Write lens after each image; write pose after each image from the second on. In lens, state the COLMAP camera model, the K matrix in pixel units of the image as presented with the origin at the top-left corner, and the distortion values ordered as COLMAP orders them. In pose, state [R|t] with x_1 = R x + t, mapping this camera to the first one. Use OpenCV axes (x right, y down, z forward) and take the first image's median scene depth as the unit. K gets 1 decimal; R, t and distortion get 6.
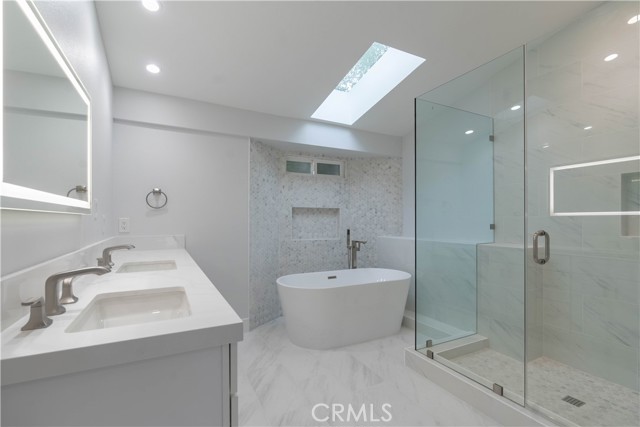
lens RADIAL K [[294.3, 0, 321.2], [0, 294.3, 218.4], [0, 0, 1]] dist [-0.010079, 0.005054]
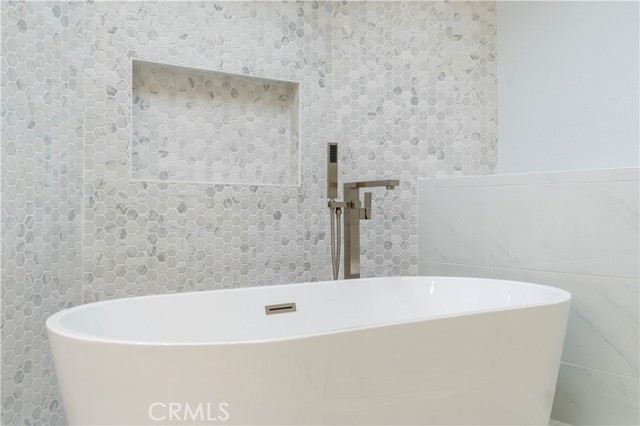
lens RADIAL K [[596.3, 0, 316.8], [0, 596.3, 211.6], [0, 0, 1]] dist [0.011693, 0.000000]
pose [[0.987966, -0.000966, 0.154671, -0.013706], [0.003691, 0.999843, -0.017331, 0.108799], [-0.154630, 0.017694, 0.987814, 0.397553]]
